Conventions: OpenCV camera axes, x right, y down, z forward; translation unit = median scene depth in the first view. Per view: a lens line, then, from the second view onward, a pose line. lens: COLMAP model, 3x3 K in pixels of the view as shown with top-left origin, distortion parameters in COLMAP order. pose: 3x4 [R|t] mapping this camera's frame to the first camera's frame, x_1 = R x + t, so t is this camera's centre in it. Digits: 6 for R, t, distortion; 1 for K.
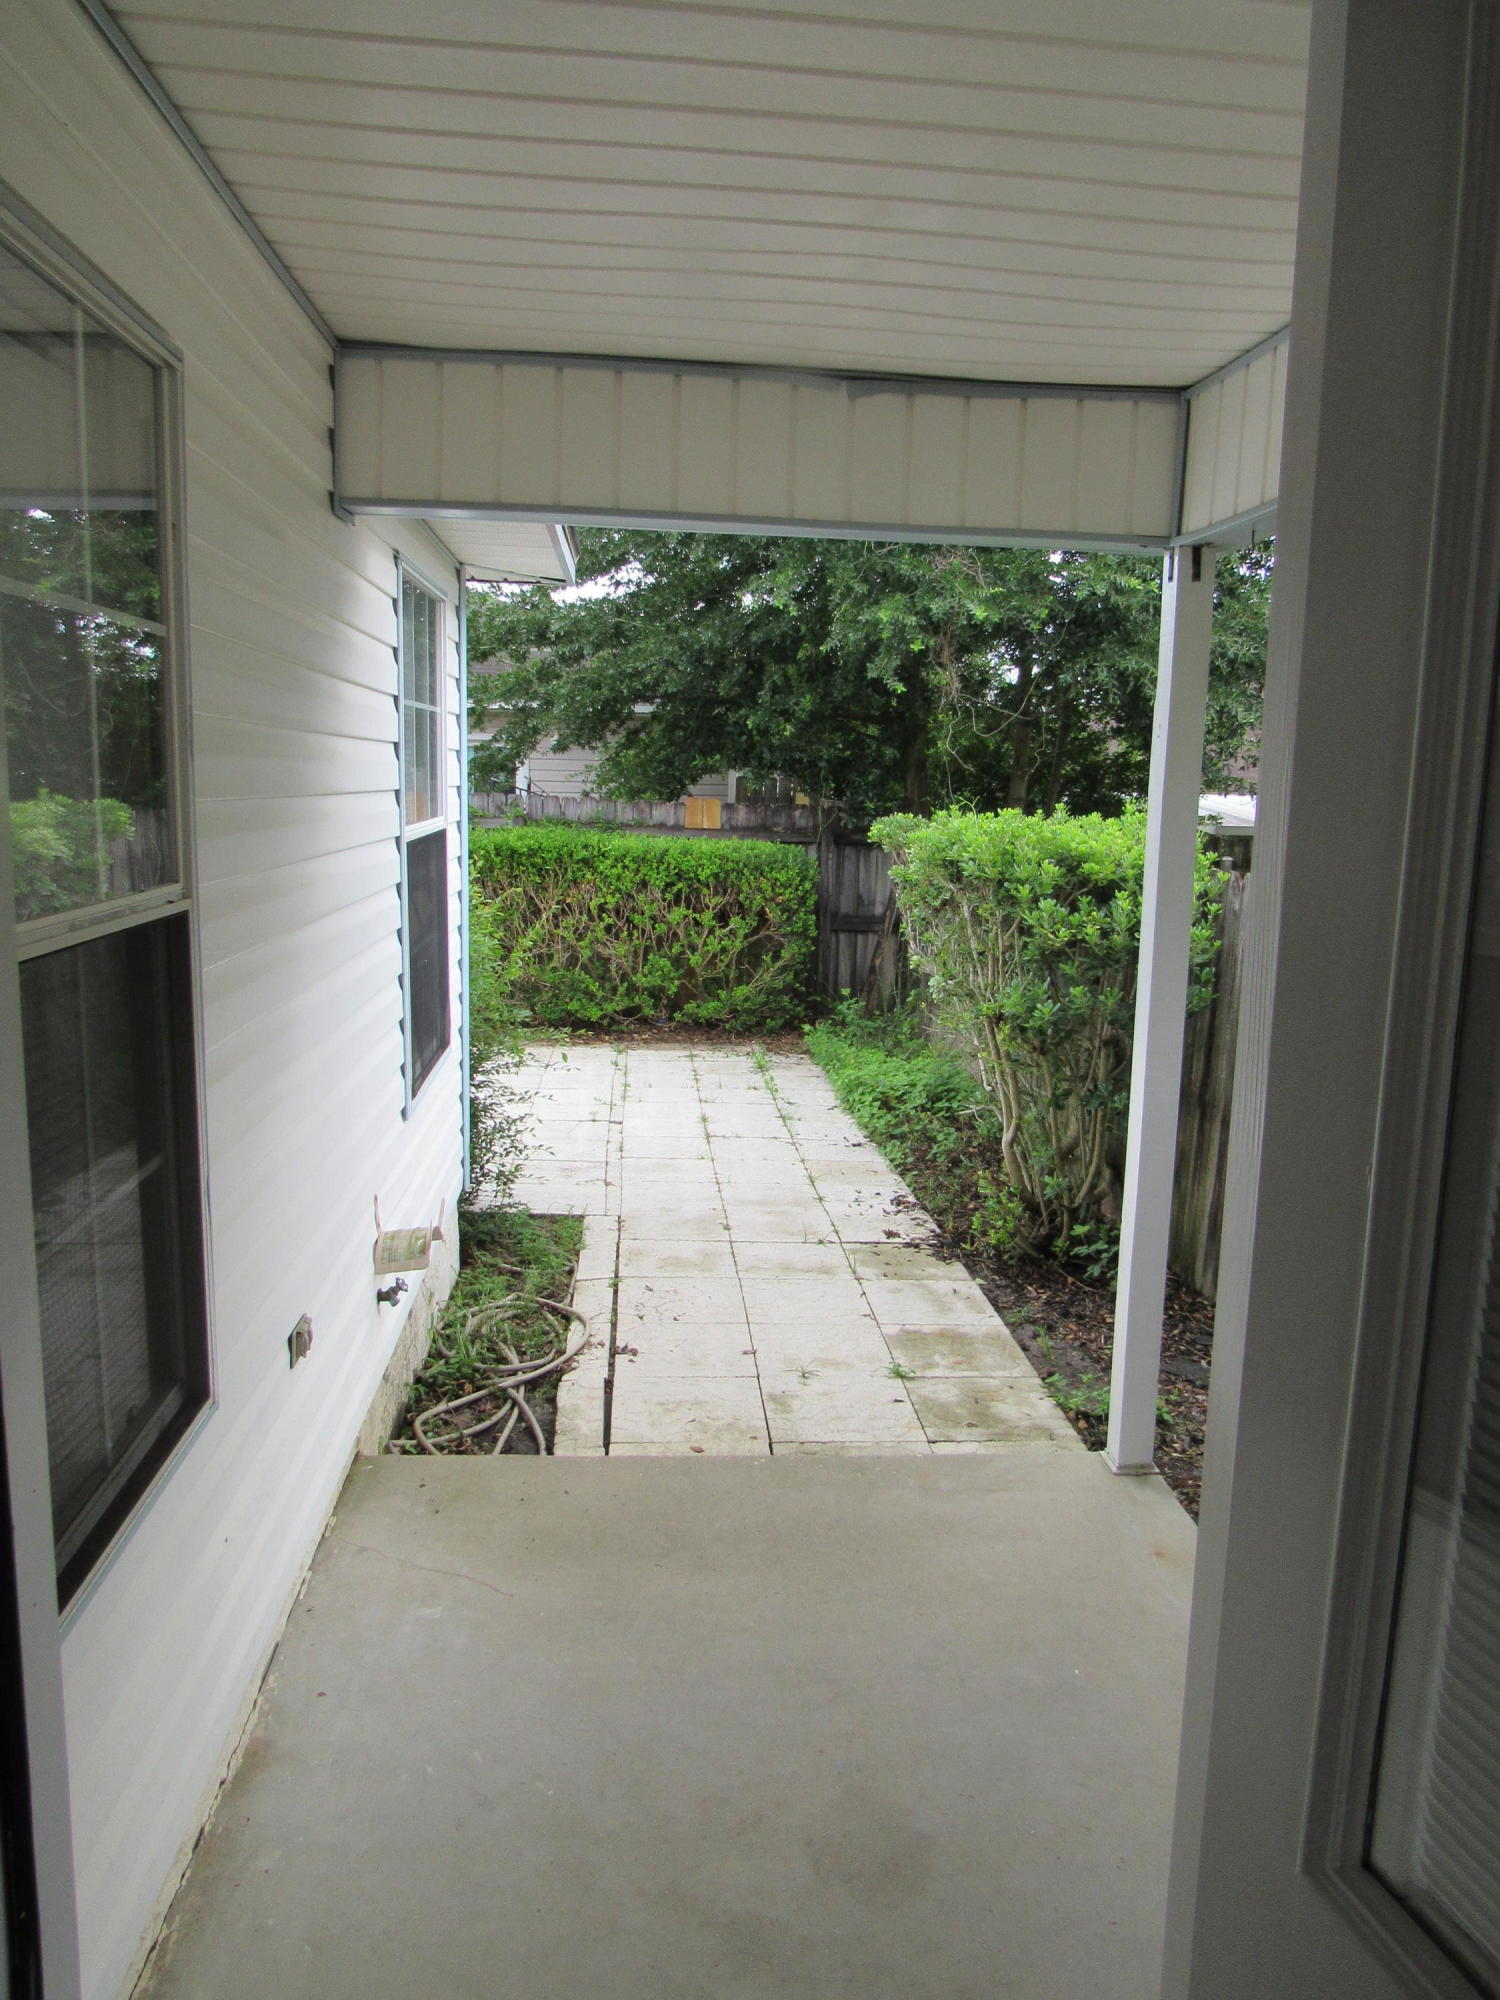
lens RADIAL K [[1432.3, 0, 750.5], [0, 1432.3, 1017.5], [0, 0, 1]] dist [-0.025185, 0.003492]
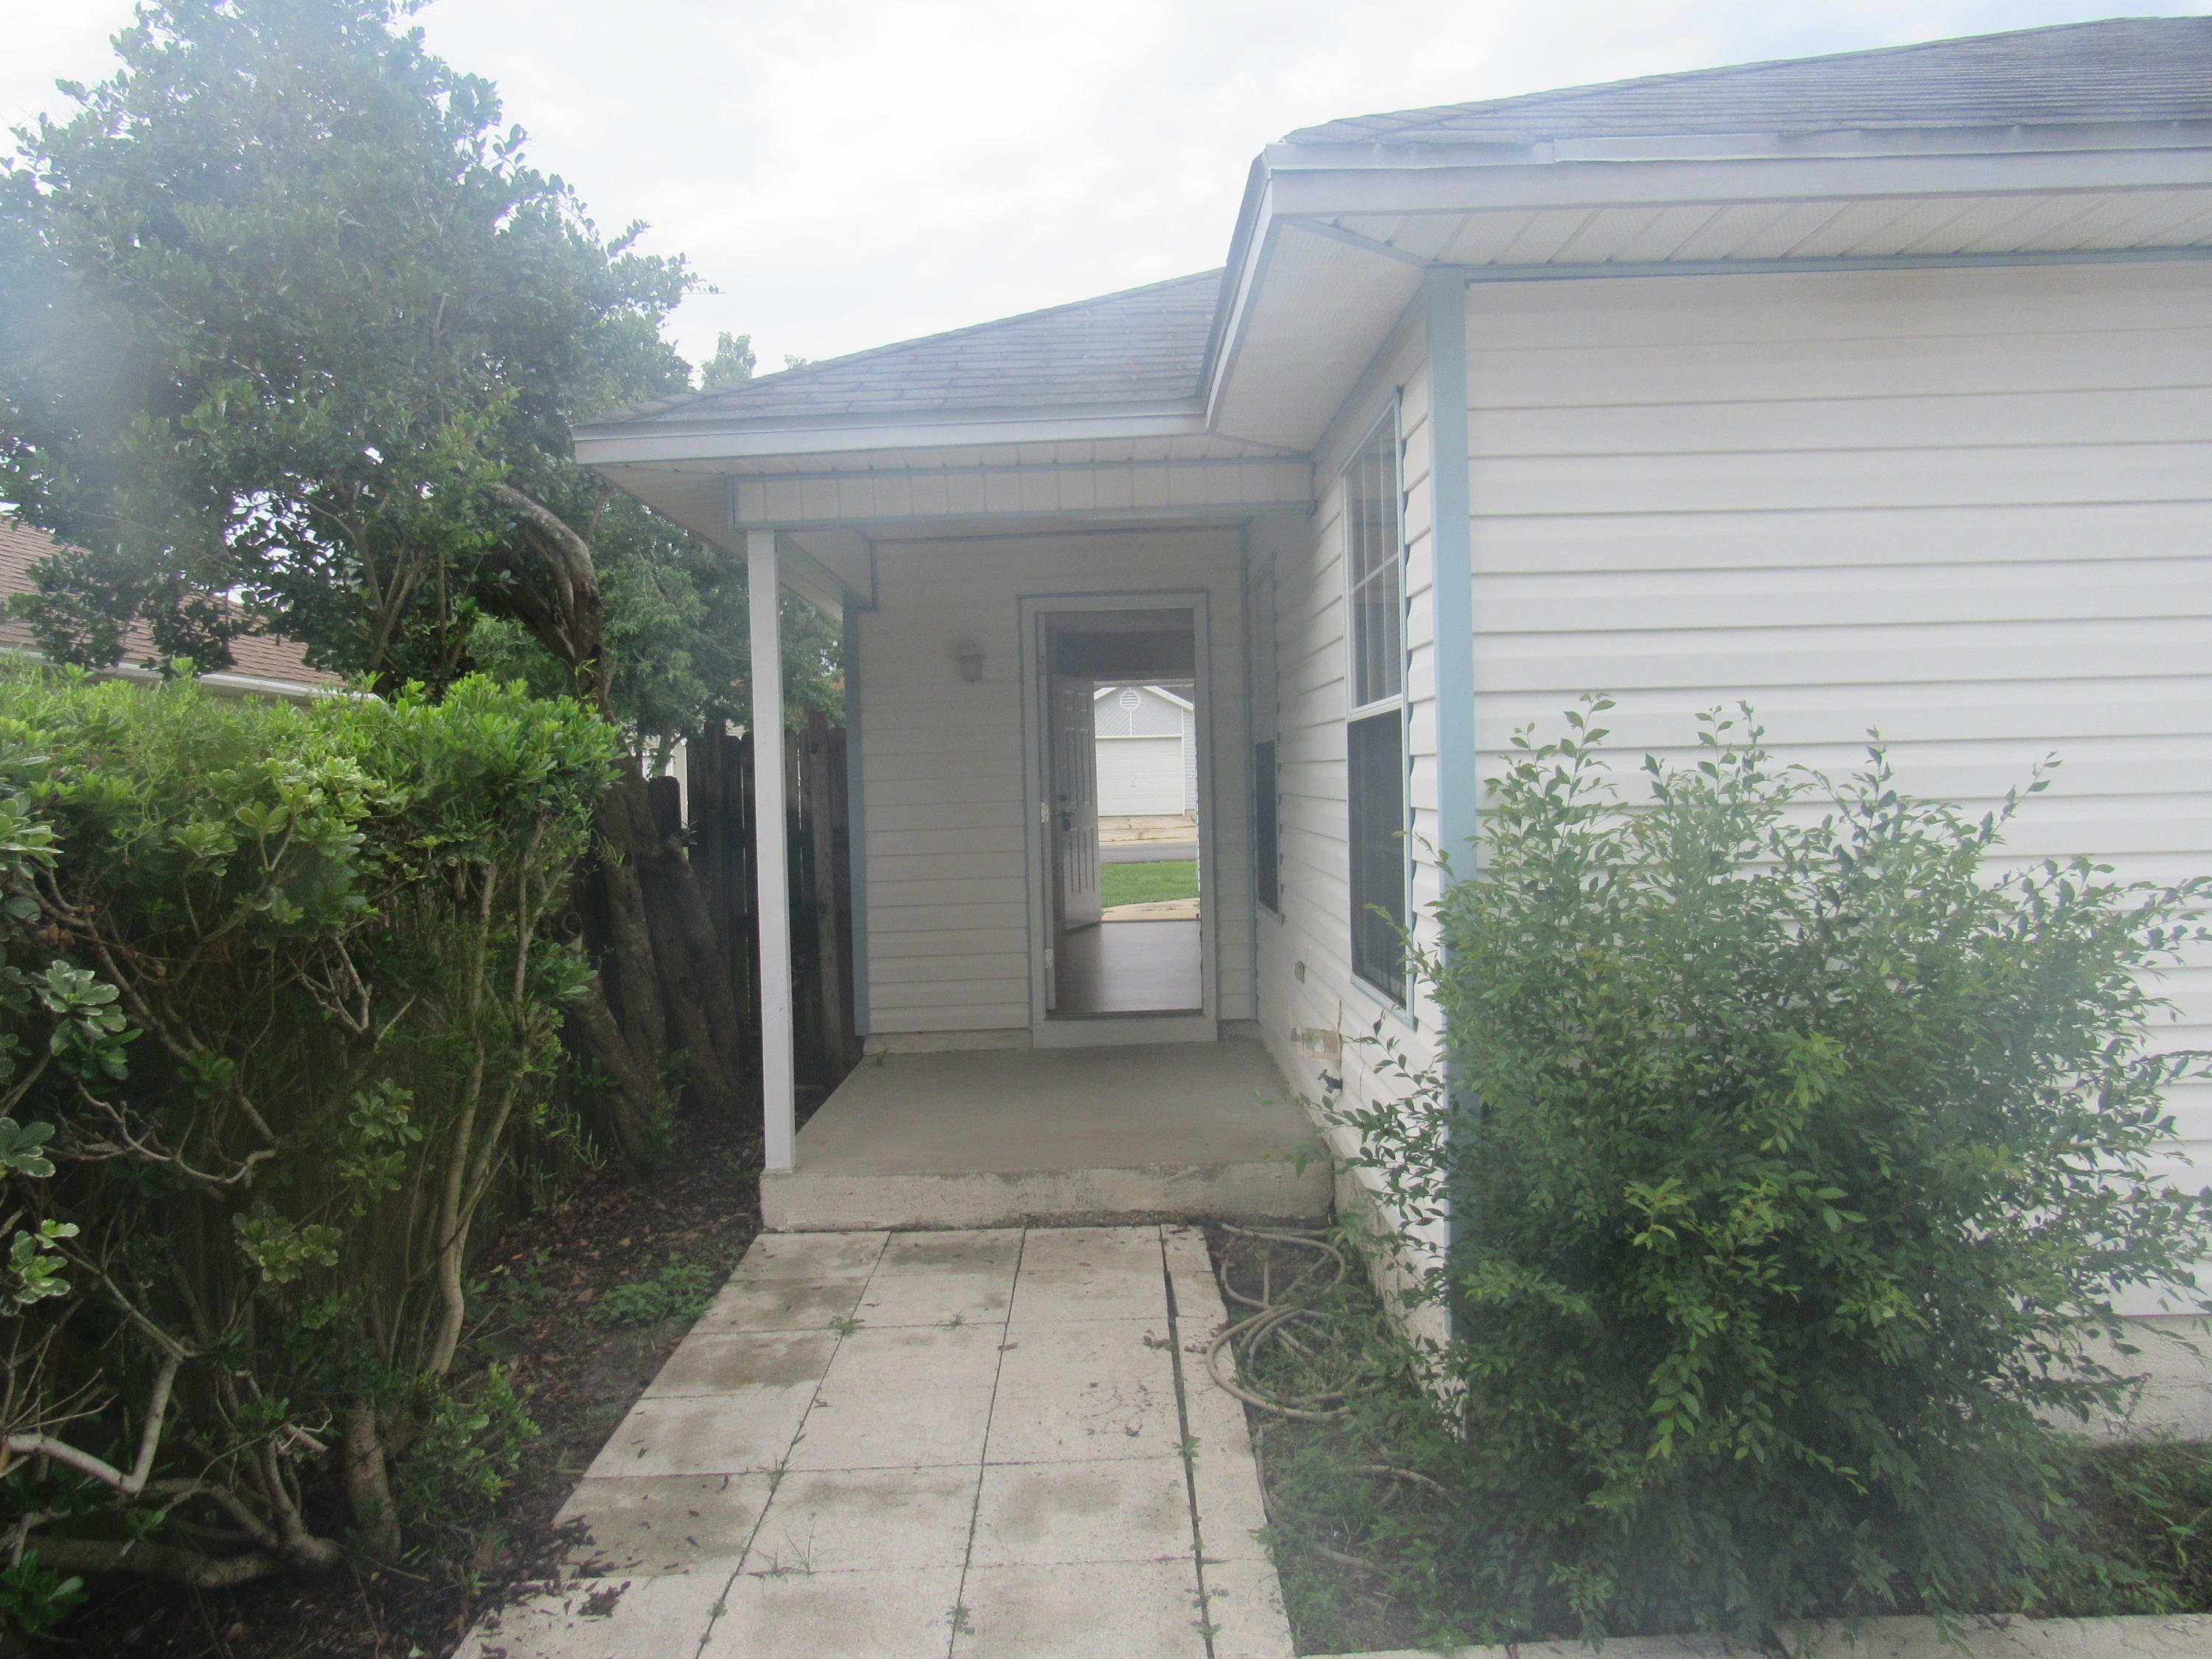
lens RADIAL K [[1584.1, 0, 1094.4], [0, 1584.1, 840.0], [0, 0, 1]] dist [-0.025185, 0.003492]
pose [[-0.996630, 0.000121, 0.082024, -0.118387], [0.016992, 0.978611, 0.205017, -0.223574], [-0.080245, 0.205720, -0.975315, 1.729604]]
